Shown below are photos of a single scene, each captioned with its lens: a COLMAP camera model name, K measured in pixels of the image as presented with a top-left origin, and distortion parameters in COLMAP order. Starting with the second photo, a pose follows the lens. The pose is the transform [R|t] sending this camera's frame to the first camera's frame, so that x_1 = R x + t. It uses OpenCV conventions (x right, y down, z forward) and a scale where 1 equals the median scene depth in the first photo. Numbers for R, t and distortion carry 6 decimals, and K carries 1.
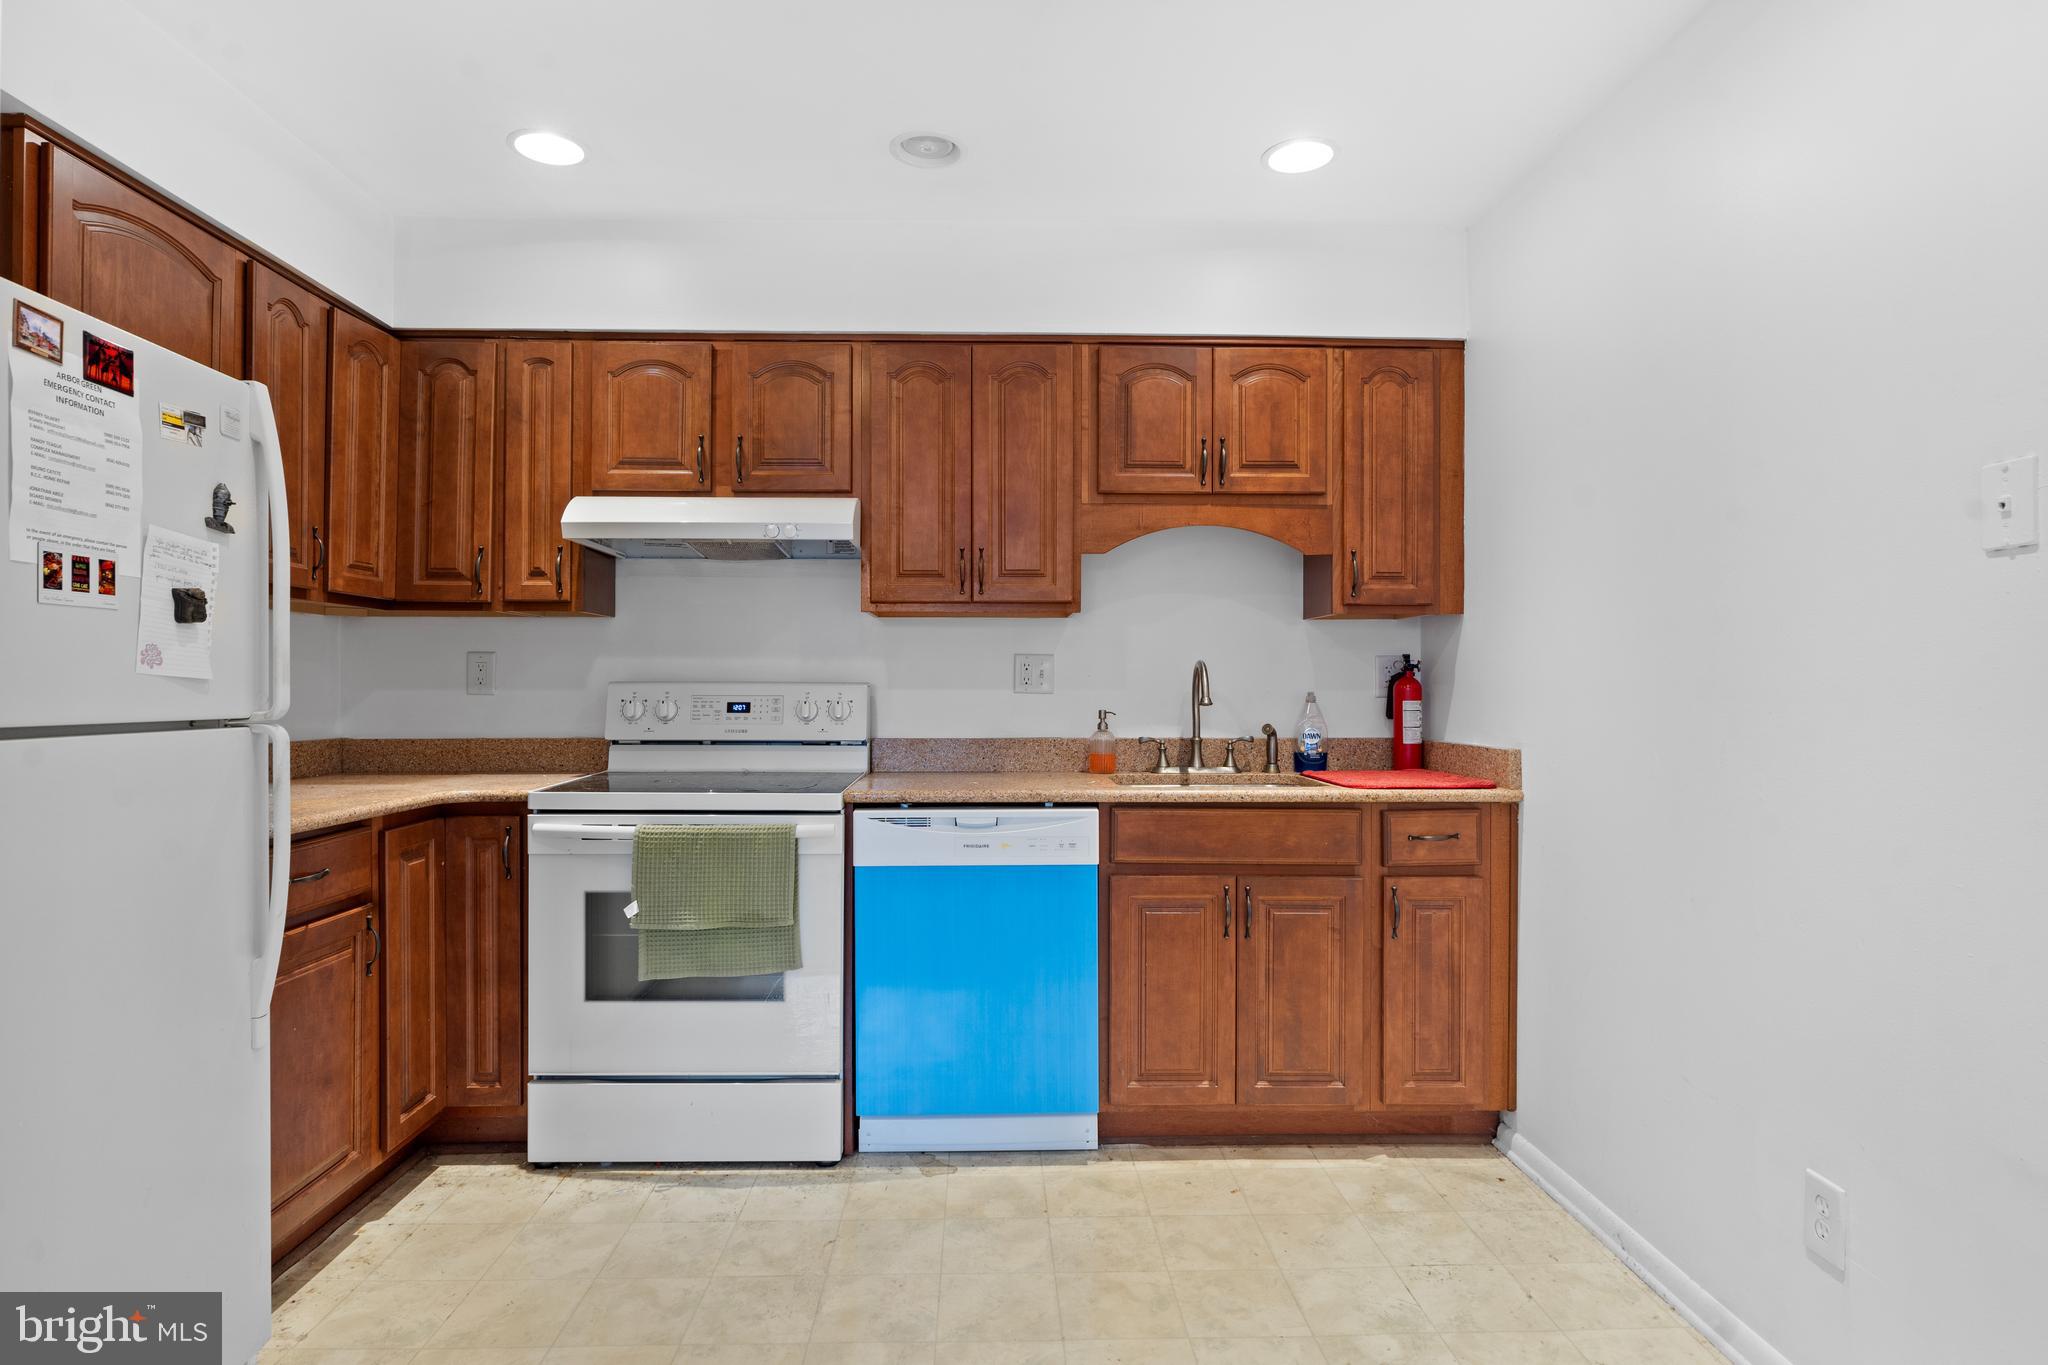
lens RADIAL K [[1092.3, 0, 1022.0], [0, 1092.3, 677.3], [0, 0, 1]] dist [0.002213, -0.000024]
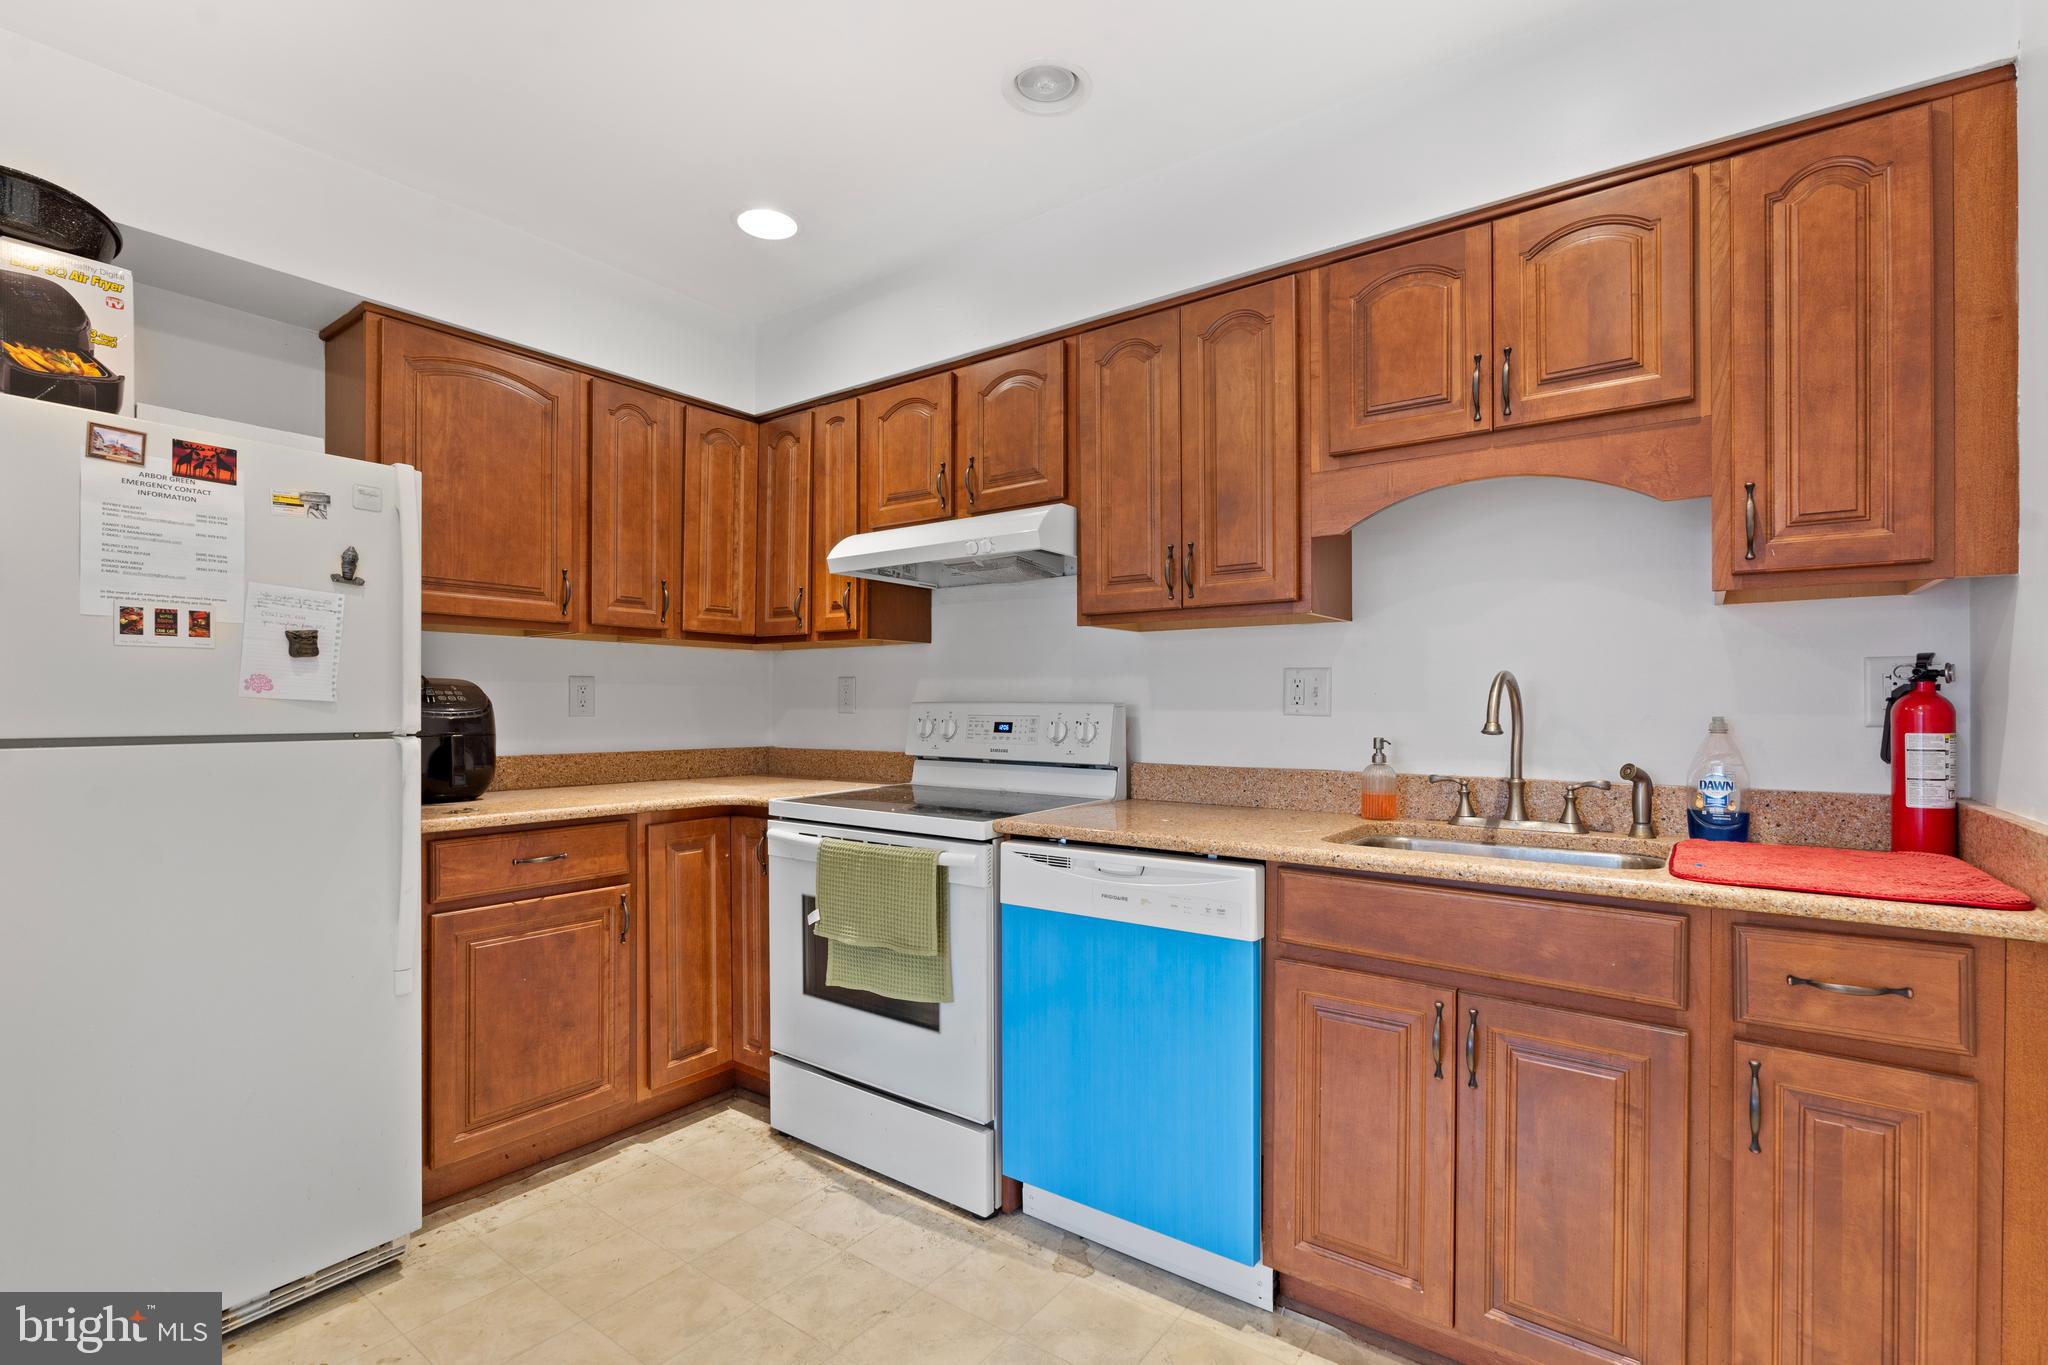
lens RADIAL K [[939.3, 0, 1021.5], [0, 939.3, 700.2], [0, 0, 1]] dist [-0.001550, 0.000717]
pose [[0.789012, -0.002517, -0.614373, 0.339617], [0.004376, 0.999989, 0.001523, 0.001517], [0.614362, -0.003890, 0.789014, 0.380520]]
